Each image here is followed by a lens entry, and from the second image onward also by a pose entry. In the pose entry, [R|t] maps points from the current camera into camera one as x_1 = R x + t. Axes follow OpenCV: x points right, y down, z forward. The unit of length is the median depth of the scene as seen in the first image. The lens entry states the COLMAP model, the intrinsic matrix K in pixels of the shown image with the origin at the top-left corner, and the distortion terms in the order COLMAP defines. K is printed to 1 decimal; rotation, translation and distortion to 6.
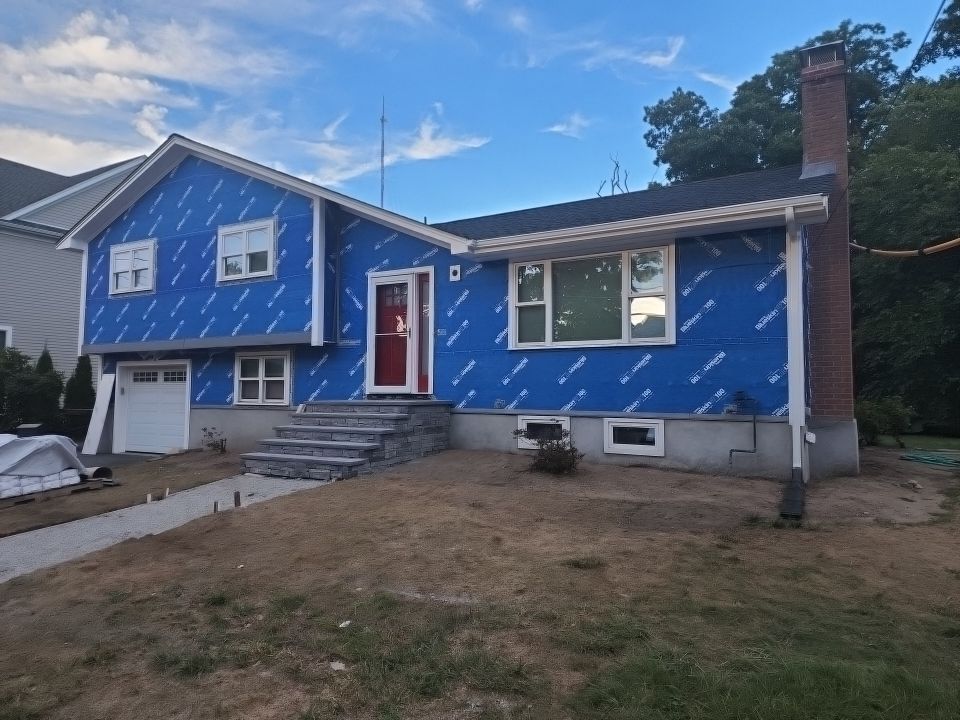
lens RADIAL K [[639.4, 0, 486.7], [0, 639.4, 351.6], [0, 0, 1]] dist [0.089847, -0.072894]
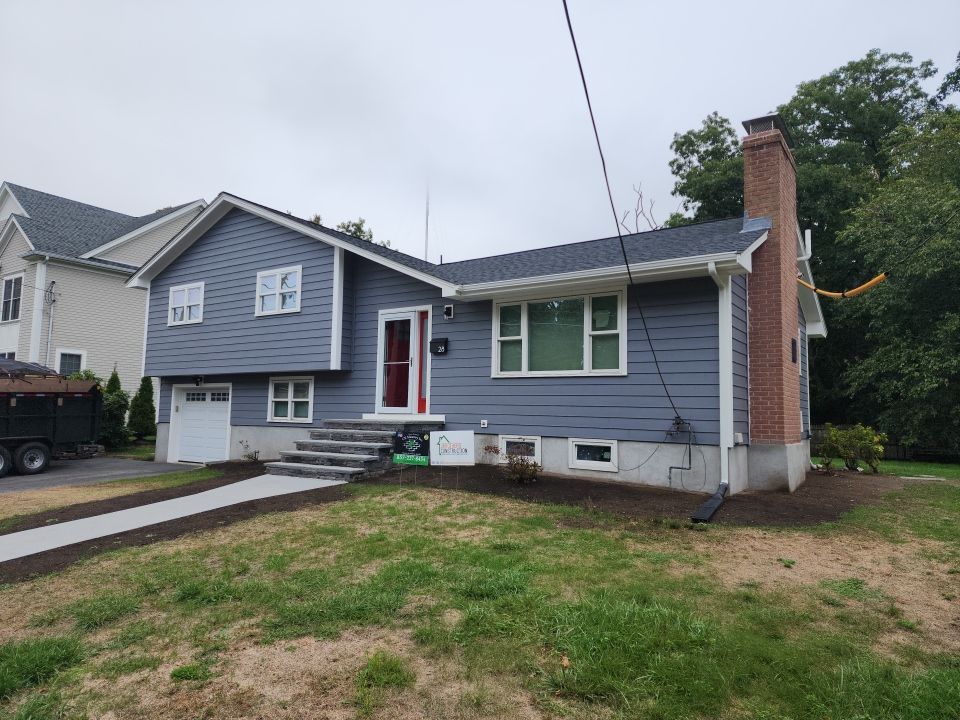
lens RADIAL K [[639.4, 0, 473.6], [0, 639.4, 353.1], [0, 0, 1]] dist [0.089847, -0.072894]
pose [[0.996213, 0.005792, -0.086754, 0.078849], [-0.008413, 0.999518, -0.029878, -0.009864], [0.086539, 0.030495, 0.995782, -0.125672]]
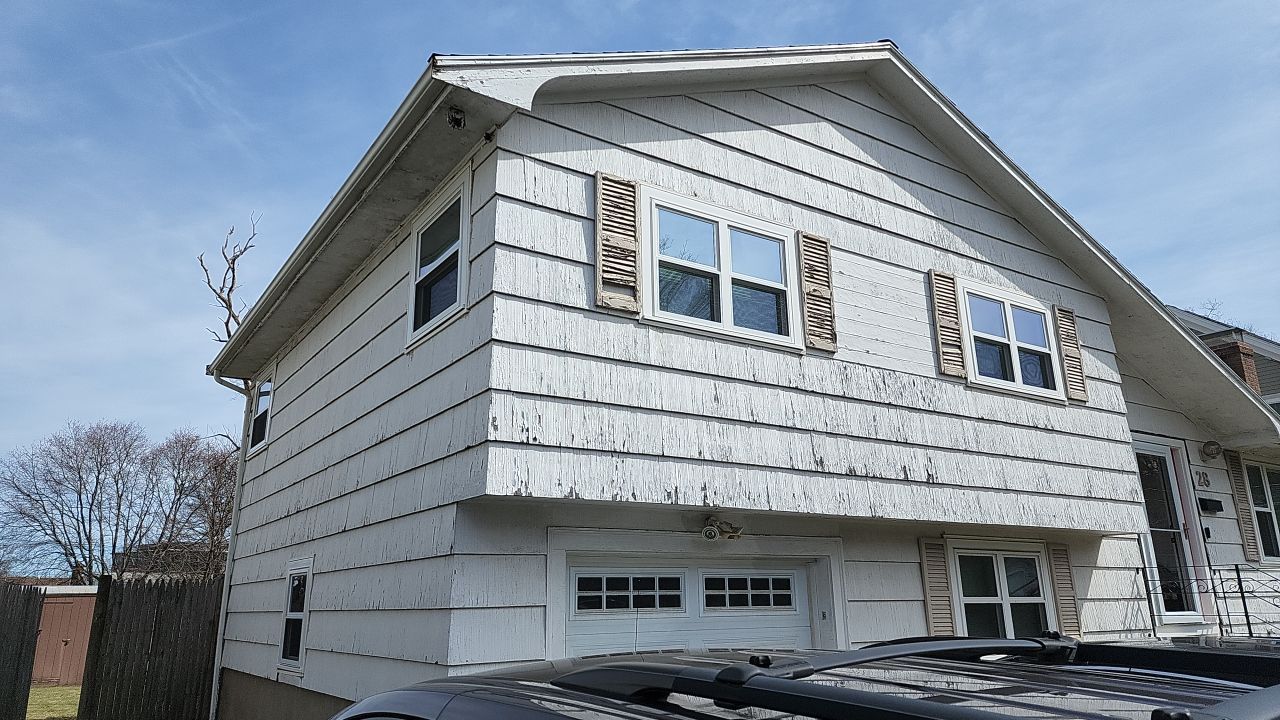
lens RADIAL K [[858.4, 0, 637.4], [0, 858.4, 342.8], [0, 0, 1]] dist [0.097226, -0.081714]
pose [[0.430617, 0.246299, 0.868278, -1.069959], [-0.038178, 0.966153, -0.255129, 0.033689], [-0.901727, 0.076714, 0.425445, 0.949592]]
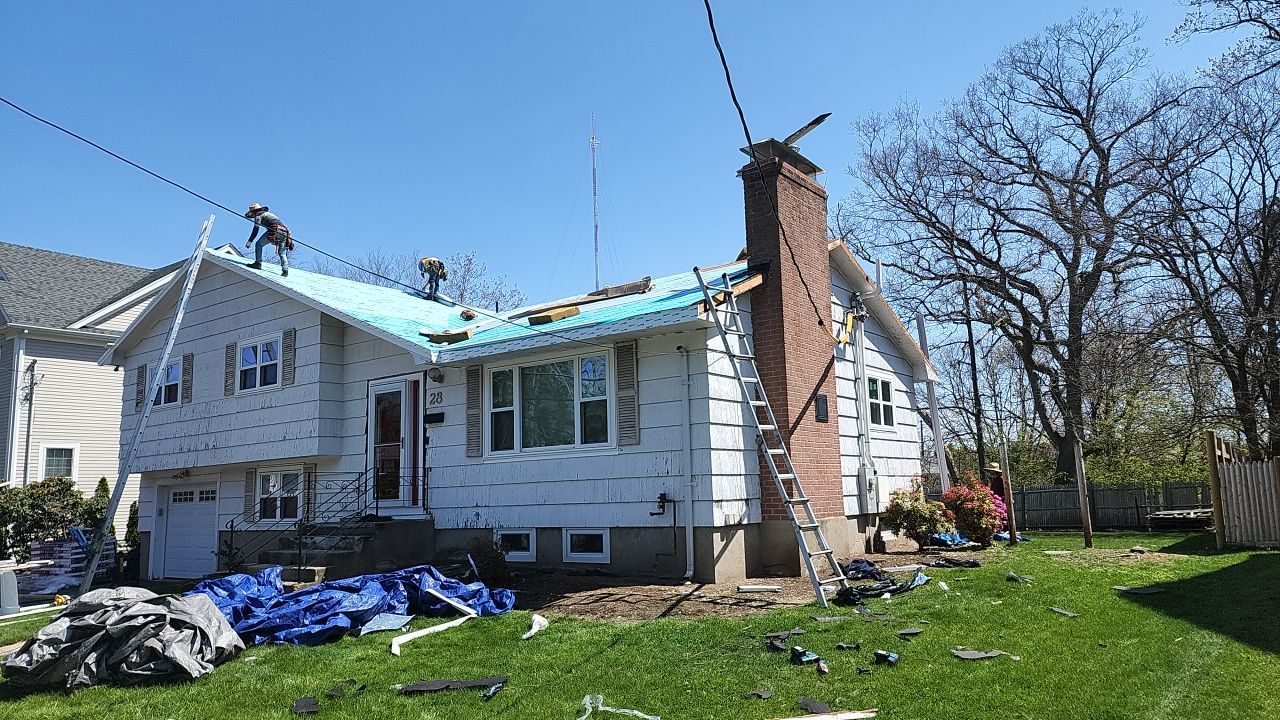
lens RADIAL K [[858.4, 0, 653.8], [0, 858.4, 370.8], [0, 0, 1]] dist [0.097226, -0.081714]
pose [[0.992869, -0.051697, -0.107416, 0.339779], [0.043659, 0.996161, -0.075874, -0.018734], [0.110926, 0.070643, 0.991315, -0.216346]]
